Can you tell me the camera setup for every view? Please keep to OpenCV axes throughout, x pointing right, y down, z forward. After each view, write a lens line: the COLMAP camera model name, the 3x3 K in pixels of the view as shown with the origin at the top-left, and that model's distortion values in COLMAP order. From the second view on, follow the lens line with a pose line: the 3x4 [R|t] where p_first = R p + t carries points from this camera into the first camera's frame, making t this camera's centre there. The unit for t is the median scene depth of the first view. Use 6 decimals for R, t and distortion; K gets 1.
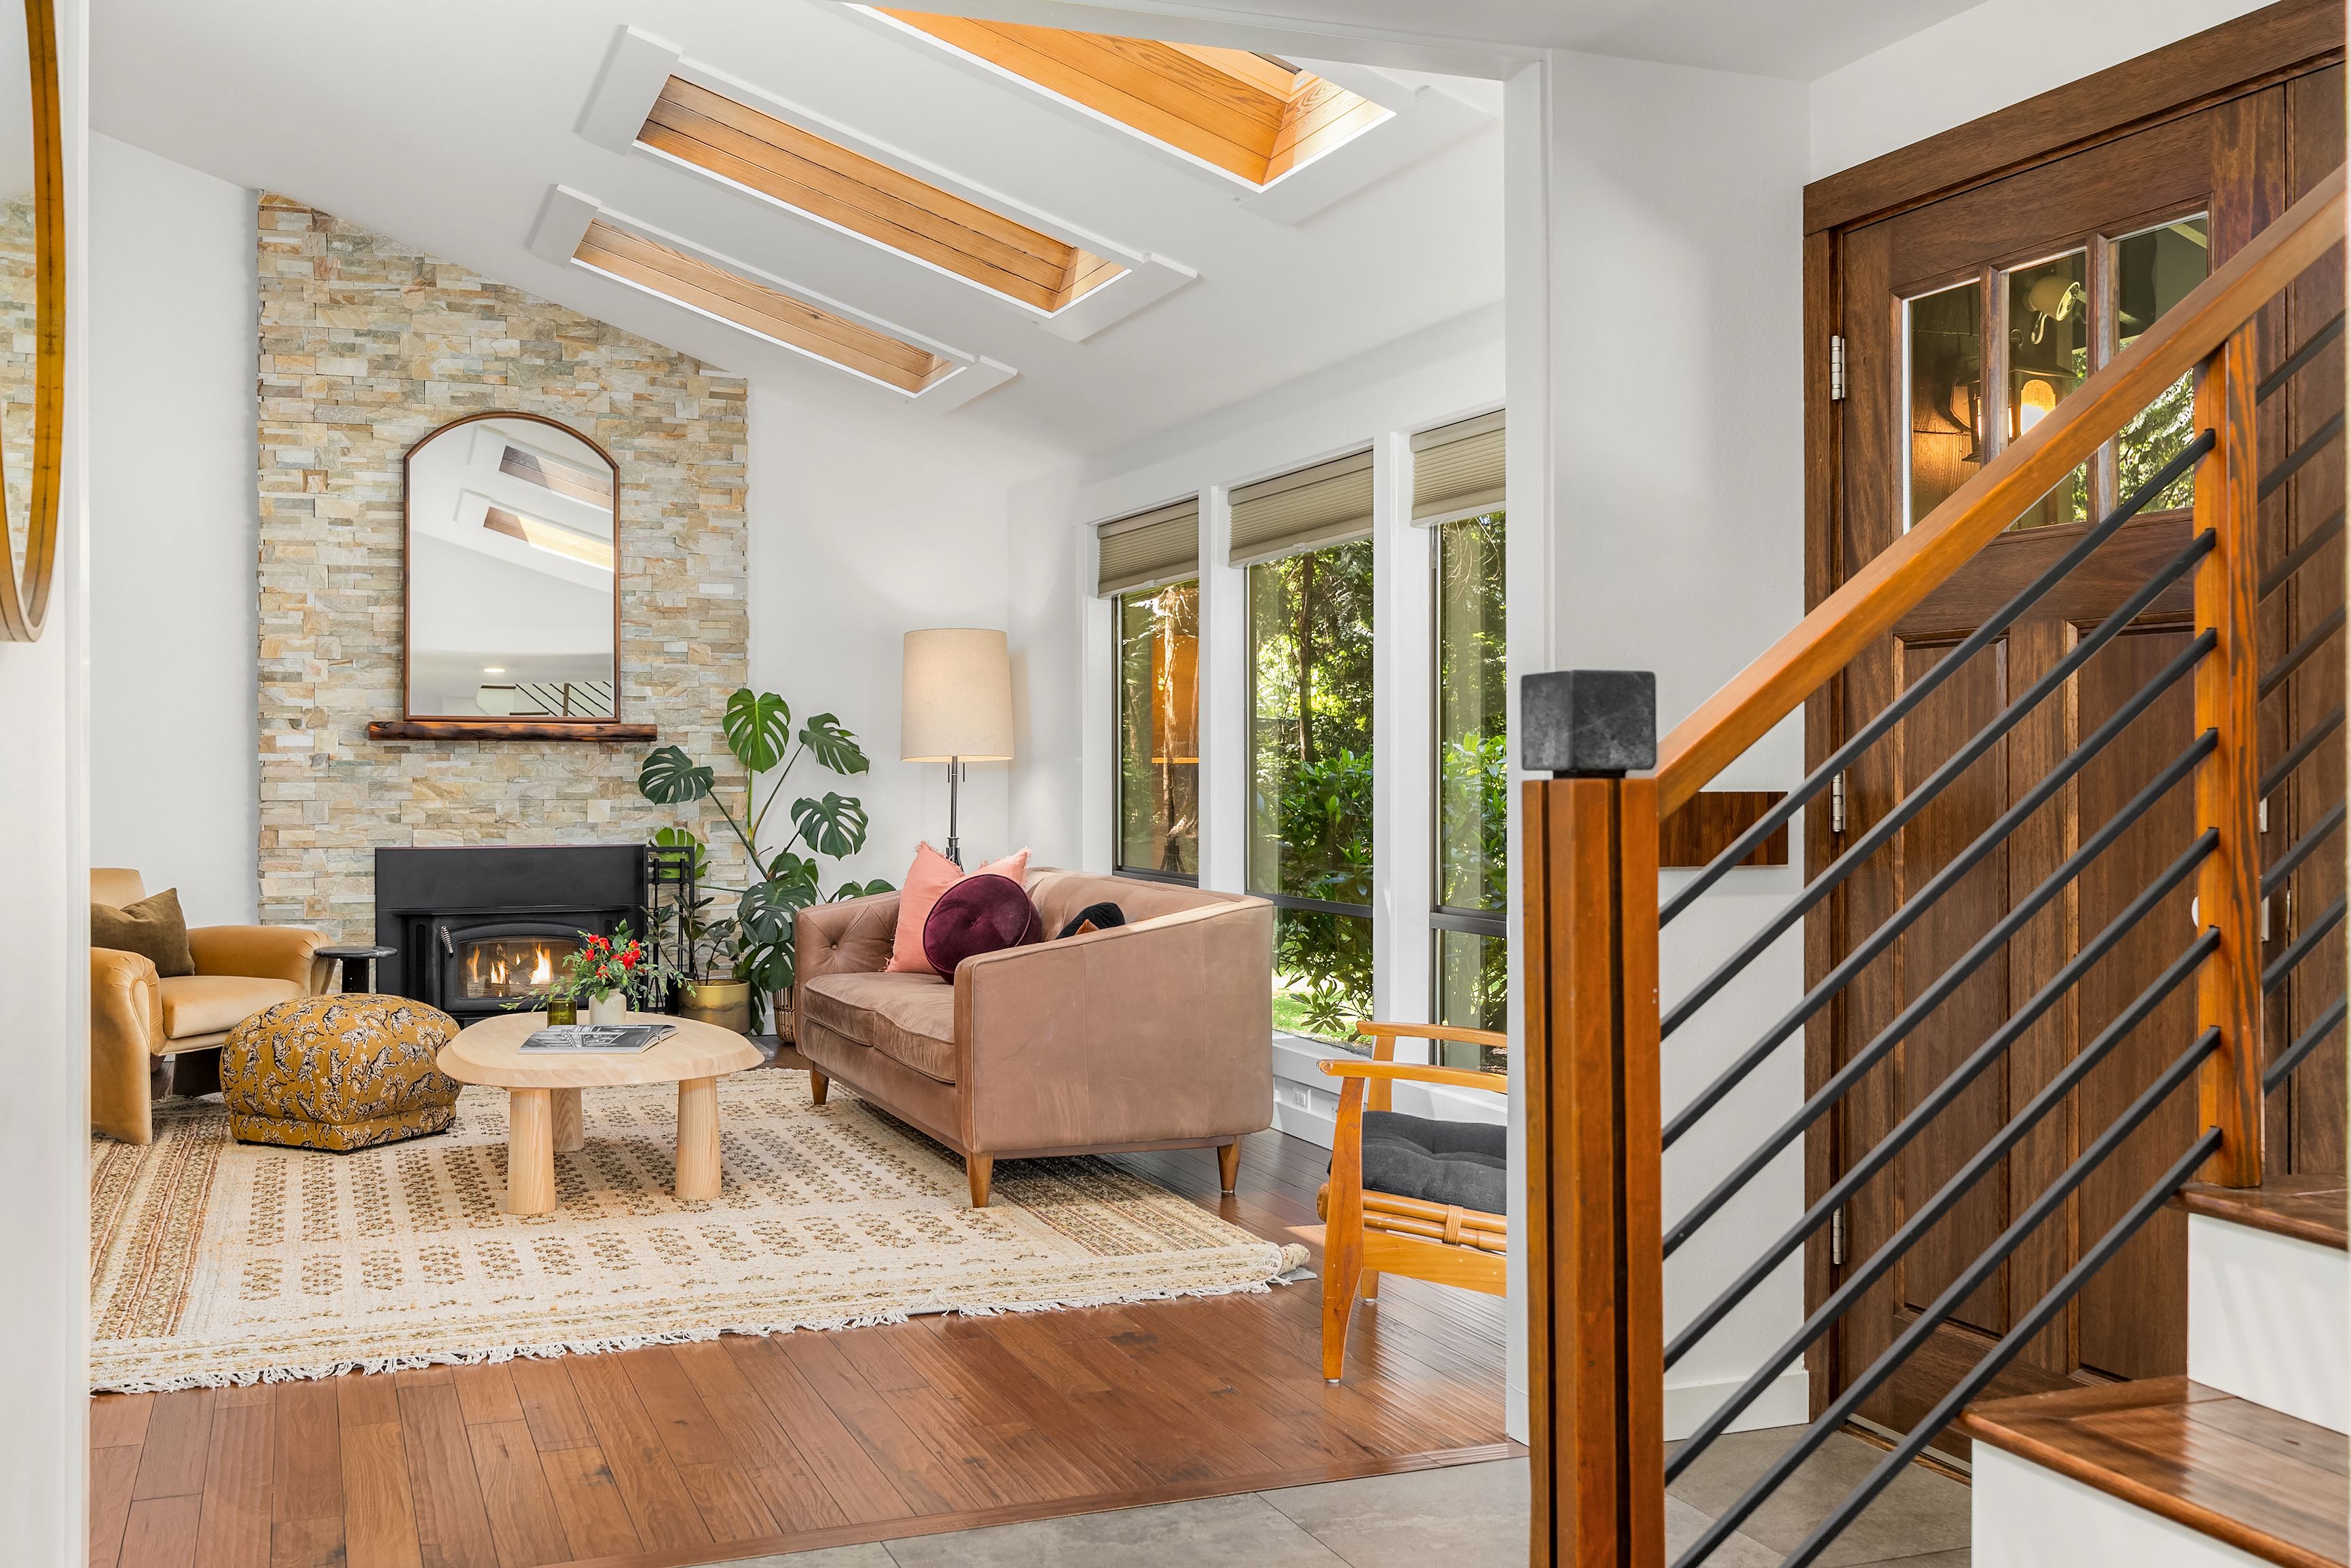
lens RADIAL K [[2257.1, 0, 1202.7], [0, 2257.1, 792.0], [0, 0, 1]] dist [0.001118, -0.011828]
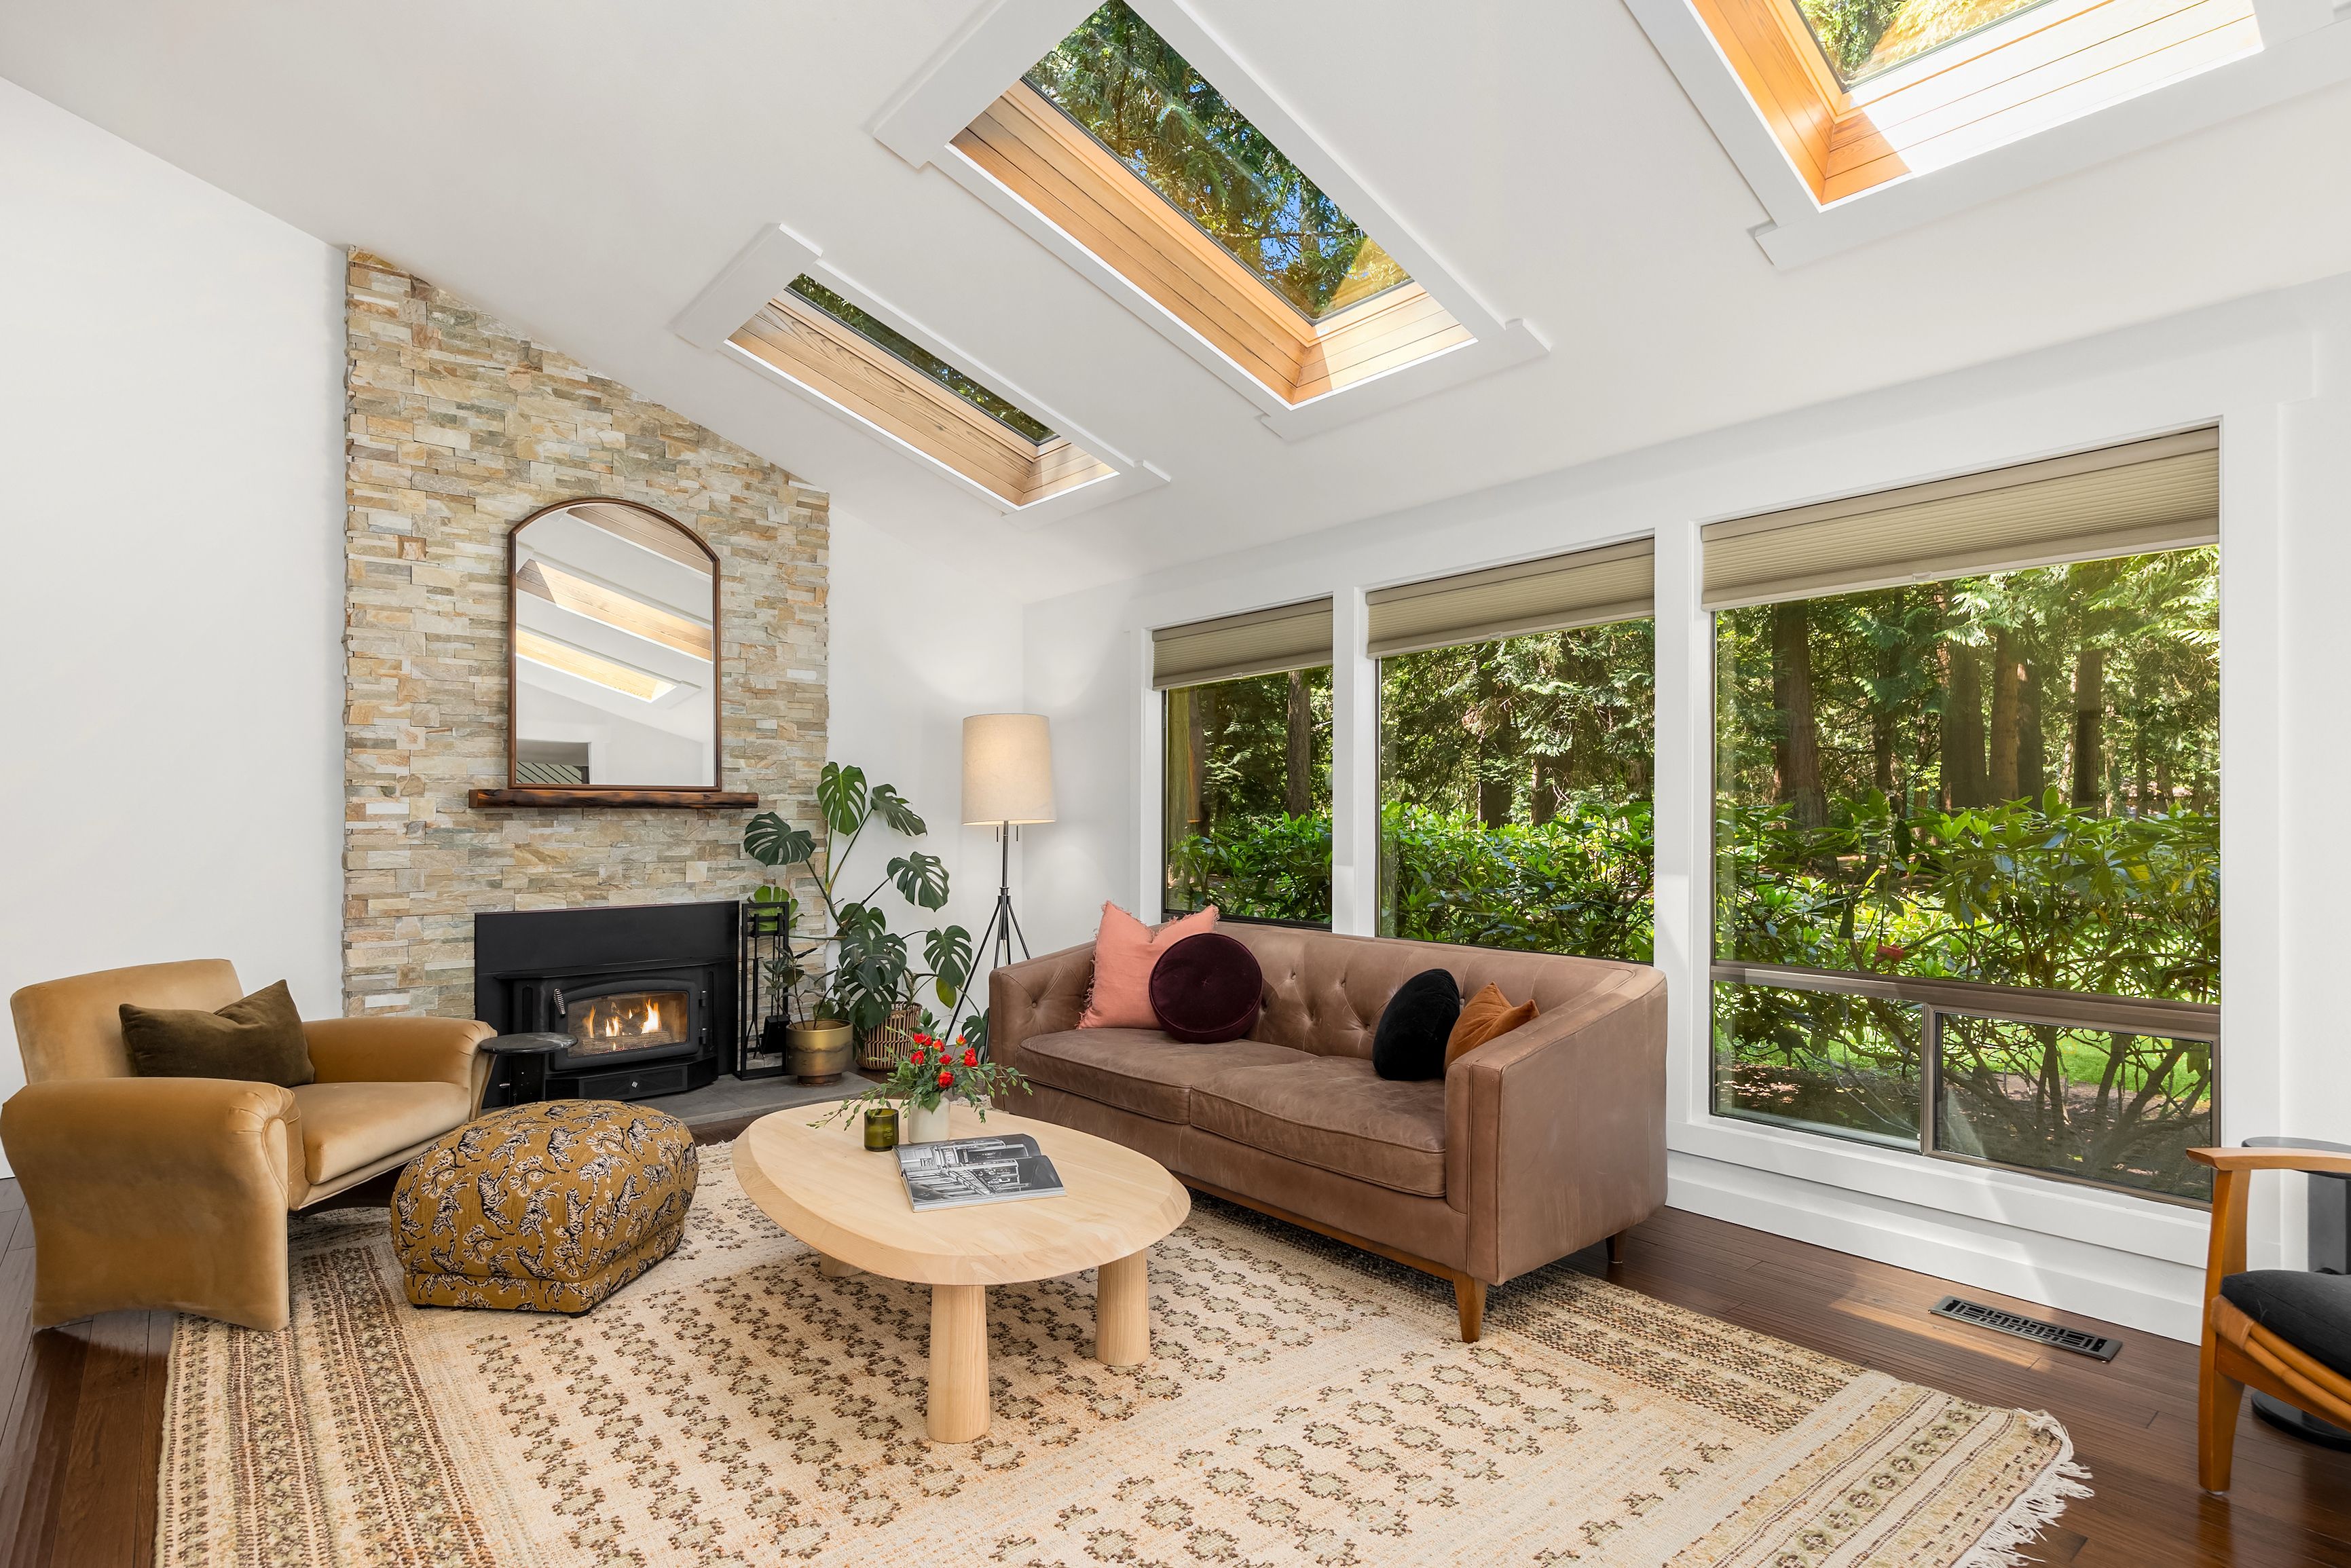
lens RADIAL K [[1180.0, 0, 1191.9], [0, 1180.0, 812.4], [0, 0, 1]] dist [-0.000436, -0.000071]
pose [[0.947300, -0.002973, 0.320335, -0.230978], [0.008339, 0.999847, -0.015382, -0.009900], [-0.320241, 0.017242, 0.947179, 0.392472]]
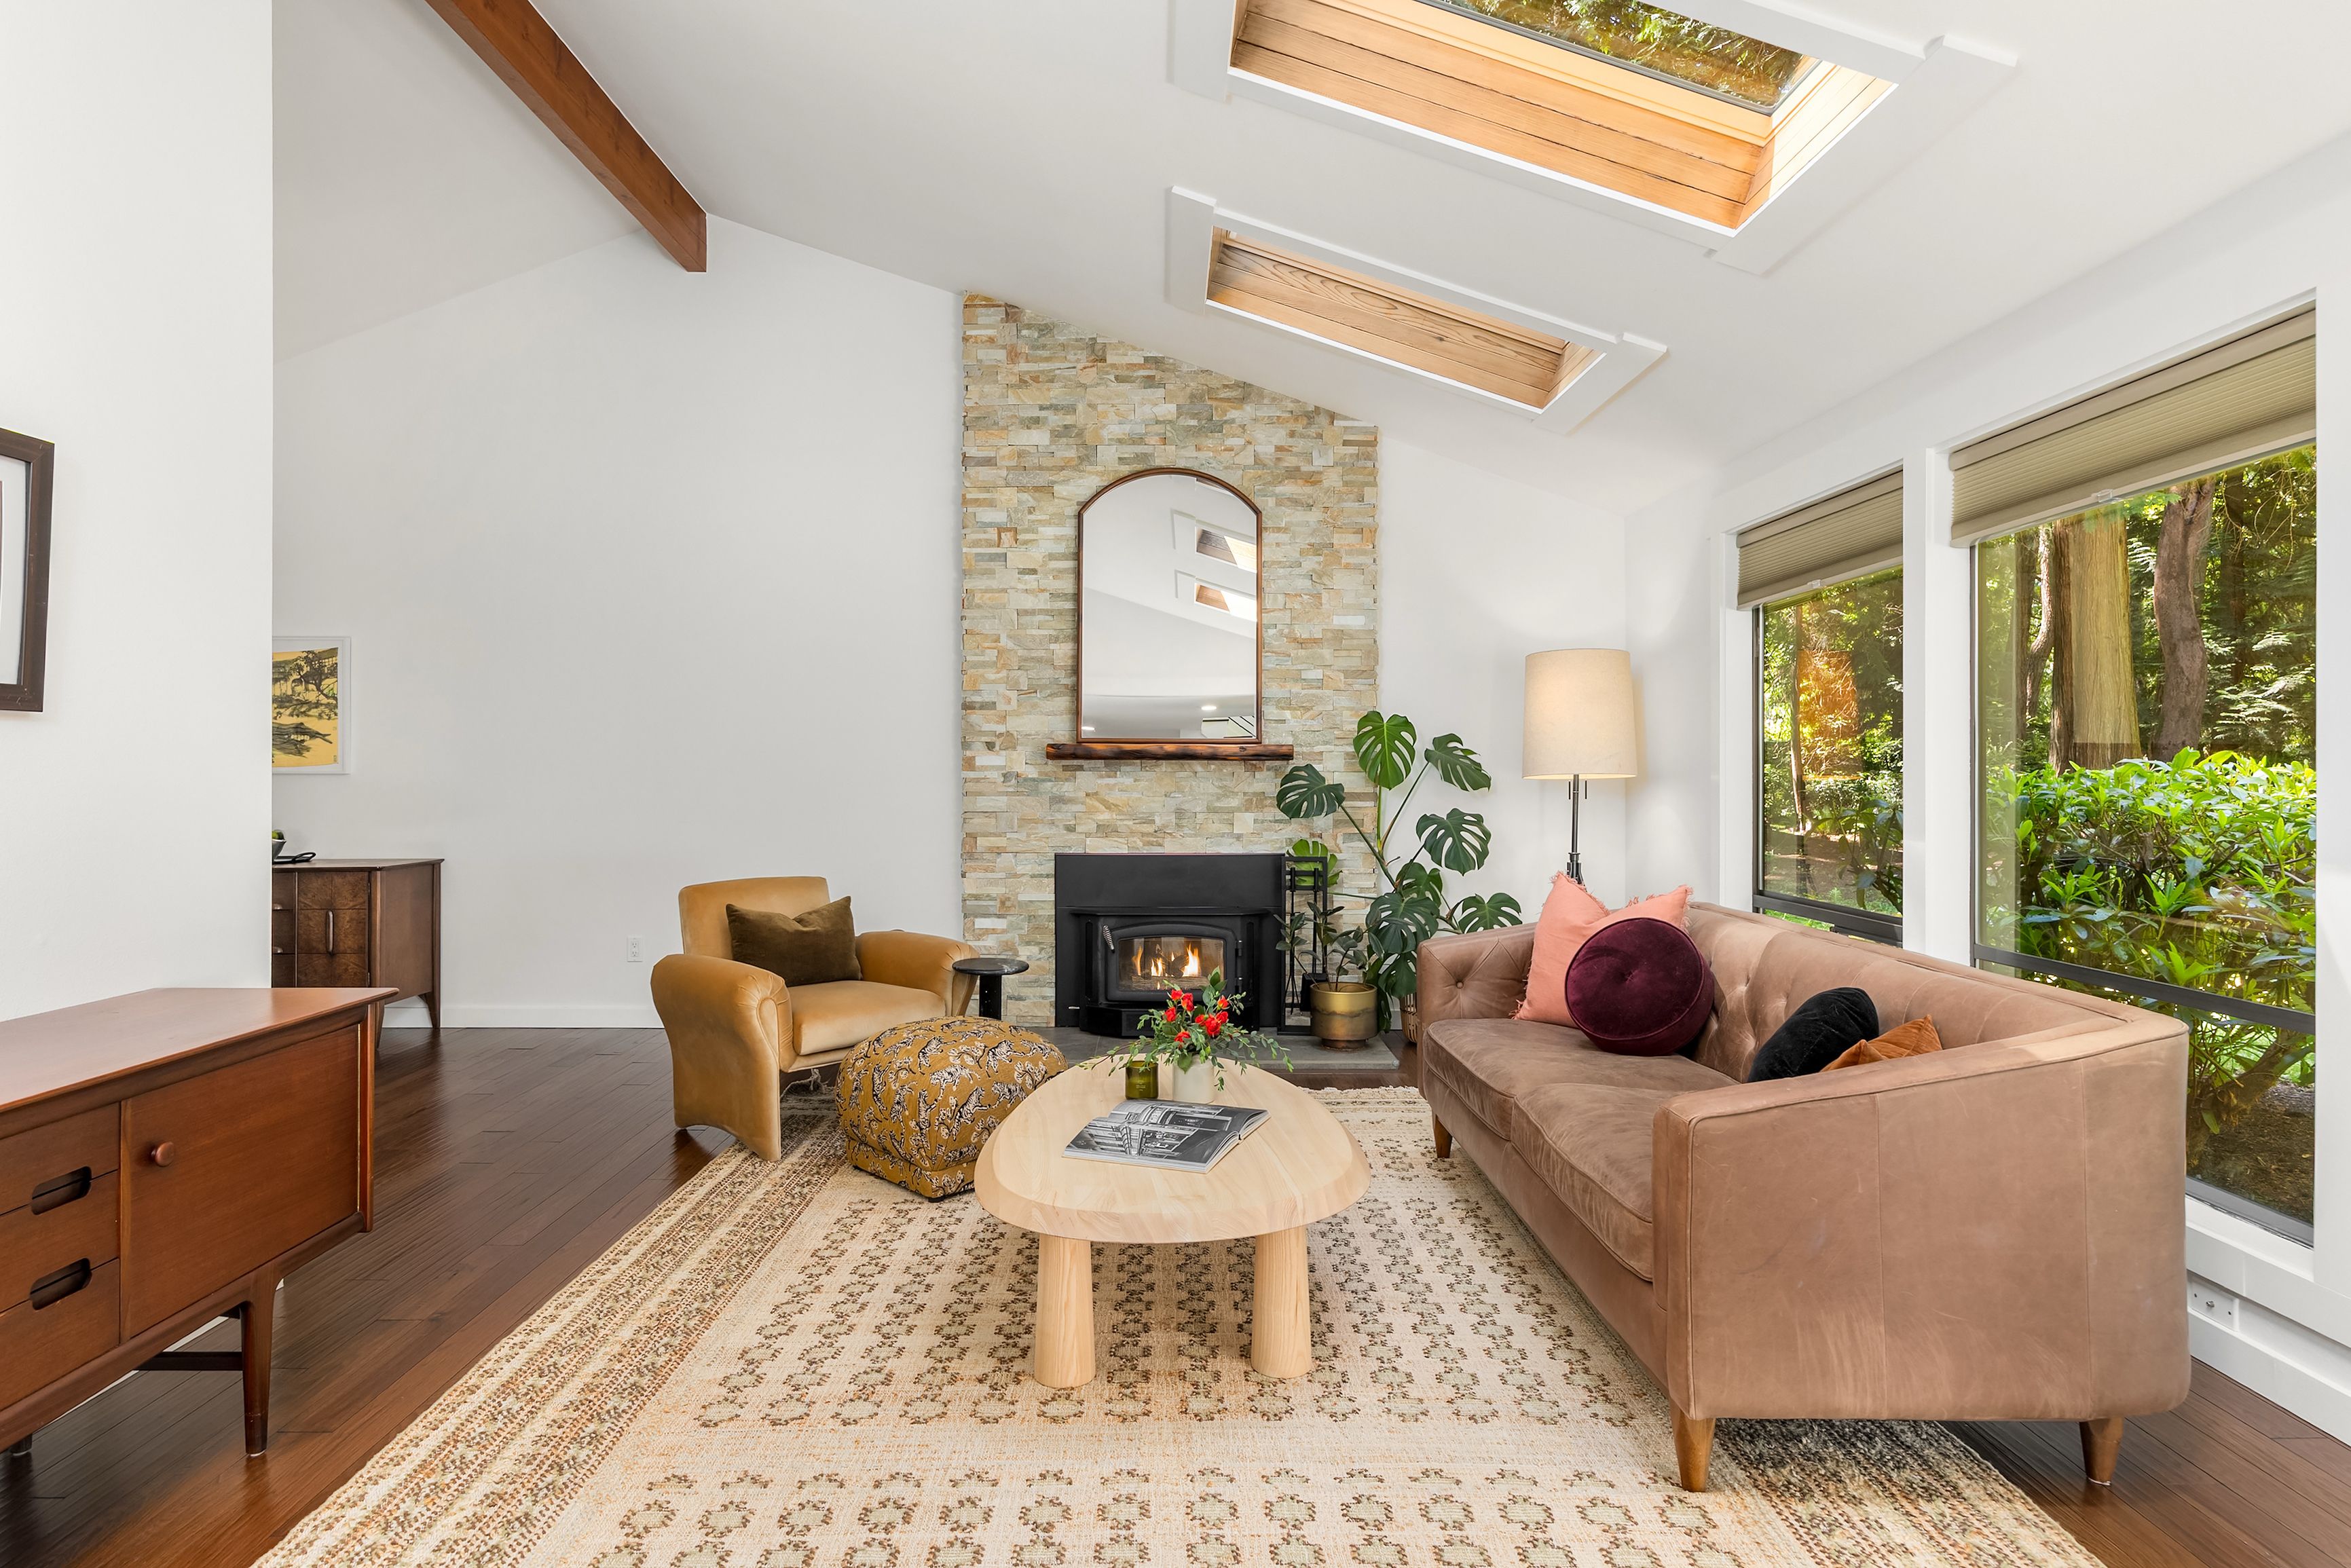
lens RADIAL K [[1334.3, 0, 1163.7], [0, 1334.3, 763.9], [0, 0, 1]] dist [-0.000793, -0.001389]
pose [[0.930530, -0.000887, -0.366215, -0.065803], [-0.005514, 0.999850, -0.016432, -0.010020], [0.366174, 0.017310, 0.930385, 0.386830]]
